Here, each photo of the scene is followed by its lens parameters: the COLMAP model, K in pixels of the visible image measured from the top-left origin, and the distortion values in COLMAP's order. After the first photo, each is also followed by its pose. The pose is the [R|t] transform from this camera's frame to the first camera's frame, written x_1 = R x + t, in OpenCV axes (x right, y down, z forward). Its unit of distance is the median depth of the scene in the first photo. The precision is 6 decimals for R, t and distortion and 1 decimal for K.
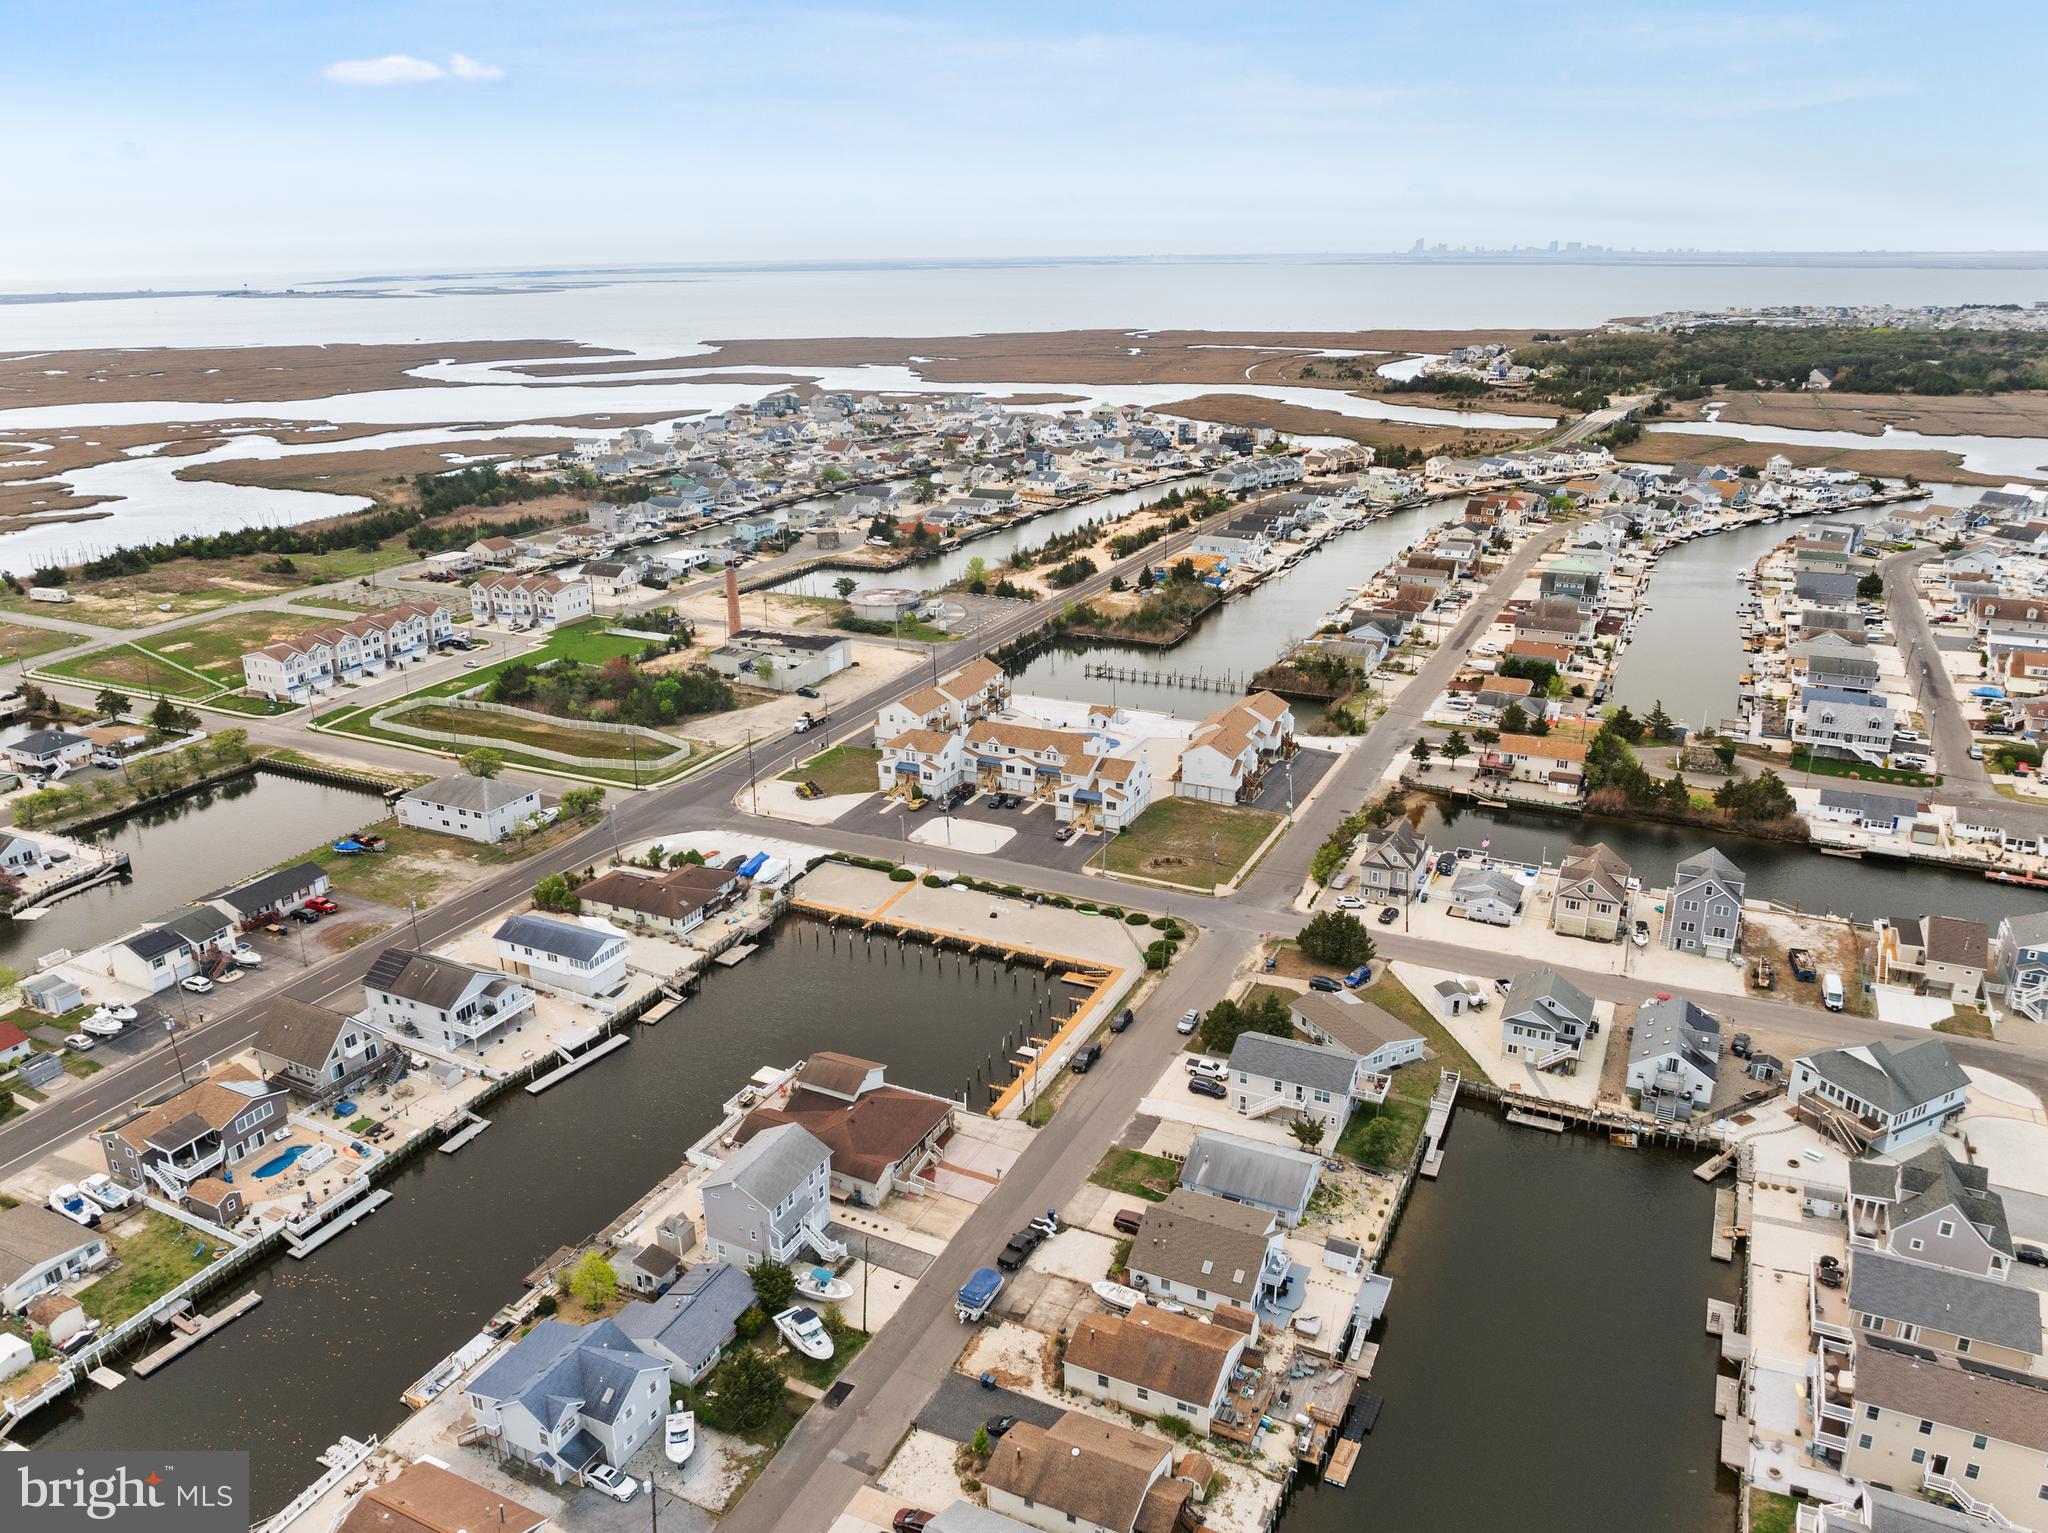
lens RADIAL K [[1443.5, 0, 1024.0], [0, 1443.5, 766.5], [0, 0, 1]] dist [-0.035864, -0.005675]
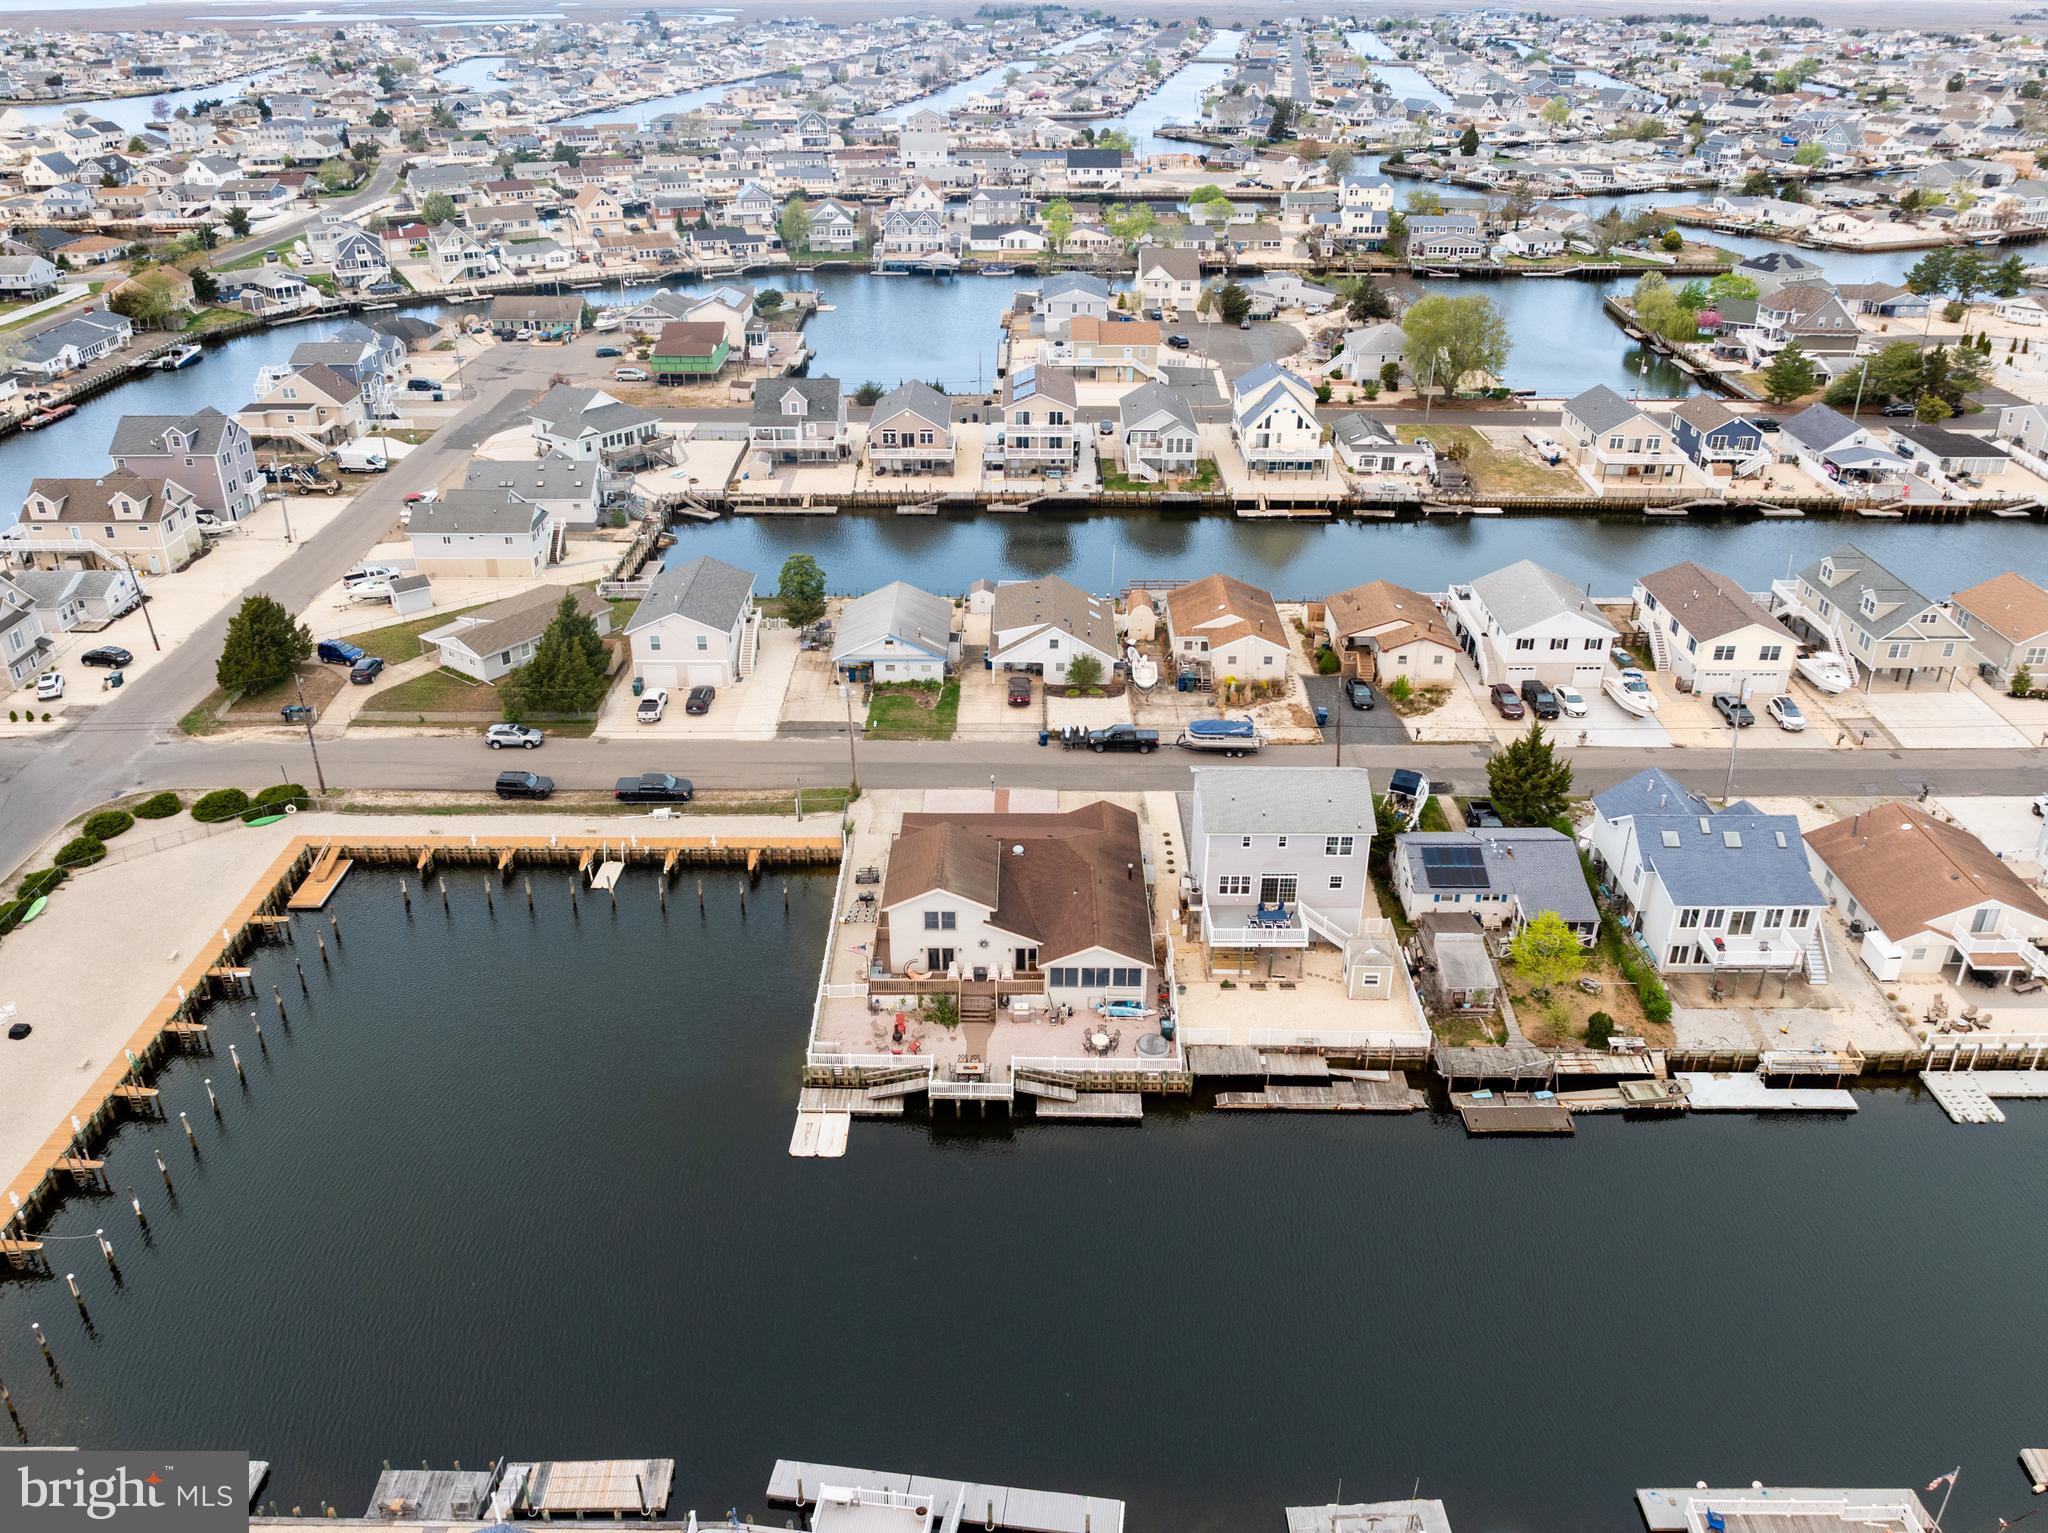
lens RADIAL K [[1565.6, 0, 1029.8], [0, 1565.6, 696.0], [0, 0, 1]] dist [-0.020644, -0.031006]
pose [[-0.436912, -0.375086, 0.817569, -0.440834], [0.307666, 0.791774, 0.527670, -0.105476], [-0.845251, 0.482083, -0.230535, 0.787230]]
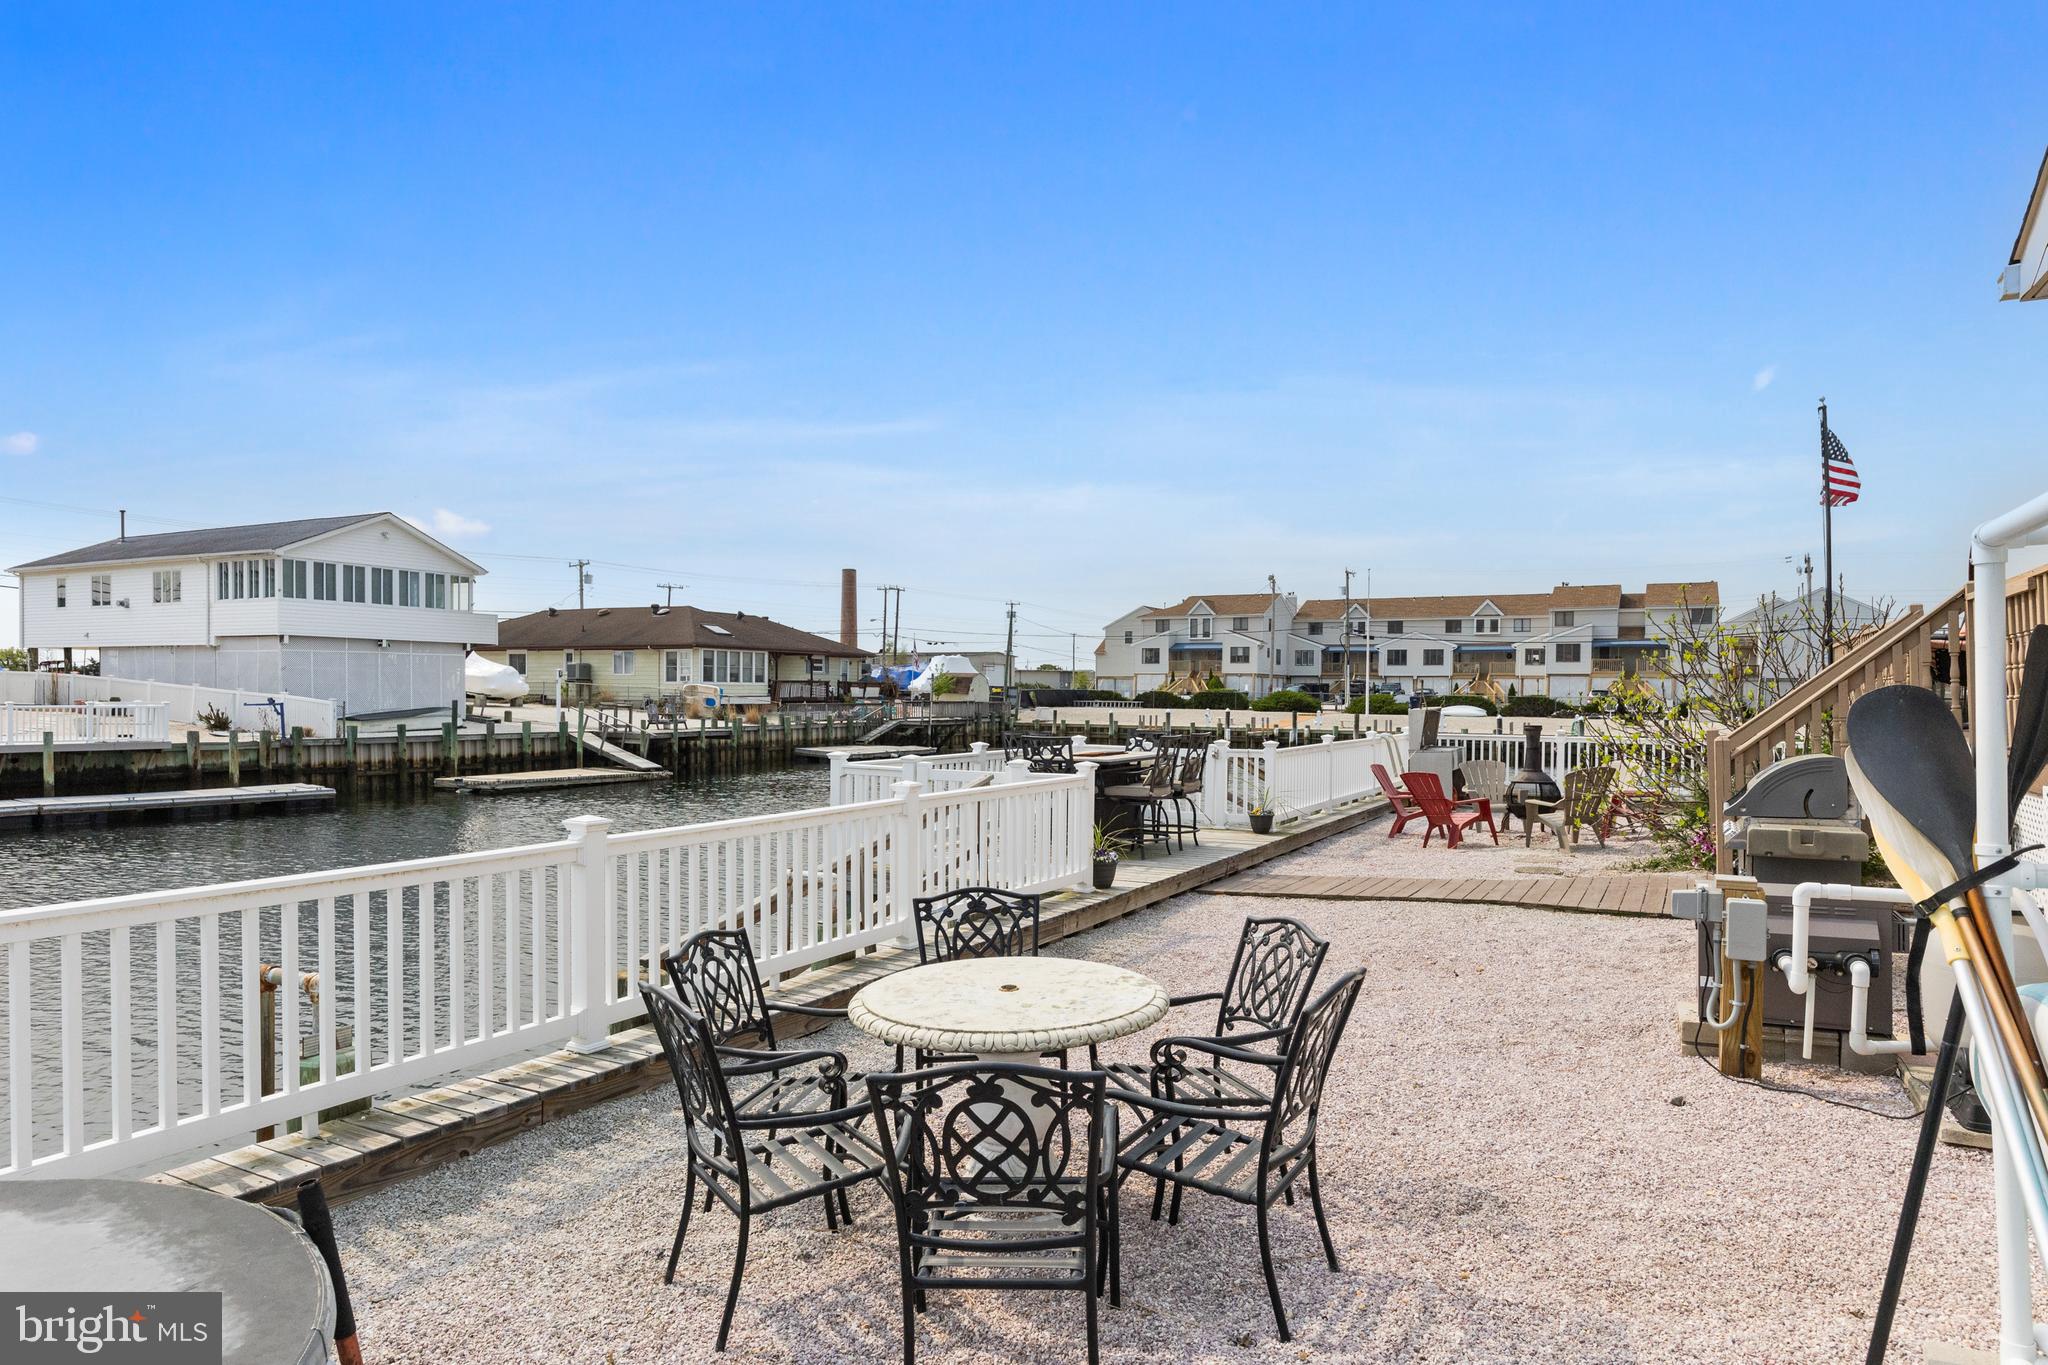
lens RADIAL K [[1221.9, 0, 1024.0], [0, 1221.9, 682.5], [0, 0, 1]] dist [-0.001349, -0.000129]
pose [[0.999180, 0.020116, -0.035142, -0.146775], [-0.030976, 0.938681, -0.343392, 0.189532], [0.026079, 0.344199, 0.938534, 0.701268]]
